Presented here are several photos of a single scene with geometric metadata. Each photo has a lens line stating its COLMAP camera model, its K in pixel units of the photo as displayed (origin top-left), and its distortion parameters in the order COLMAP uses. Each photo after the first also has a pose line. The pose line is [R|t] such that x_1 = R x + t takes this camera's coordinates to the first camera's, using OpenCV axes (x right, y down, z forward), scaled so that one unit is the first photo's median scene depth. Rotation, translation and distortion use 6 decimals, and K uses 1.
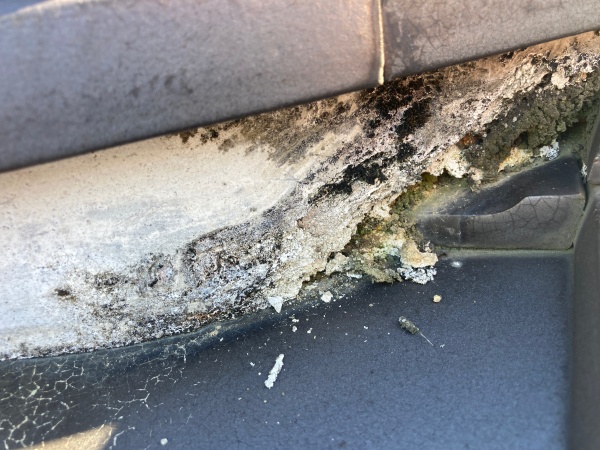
lens RADIAL K [[493.9, 0, 300.0], [0, 493.9, 225.0], [0, 0, 1]] dist [0.060791, -0.142049]
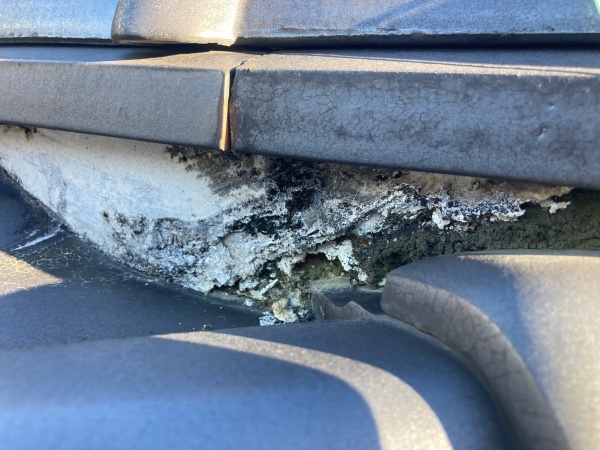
lens RADIAL K [[493.9, 0, 300.0], [0, 493.9, 225.0], [0, 0, 1]] dist [0.060791, -0.142049]
pose [[0.658123, 0.355142, -0.663889, 1.124173], [-0.482903, 0.875613, -0.010307, -0.145279], [0.577649, 0.327378, 0.747760, 0.064852]]
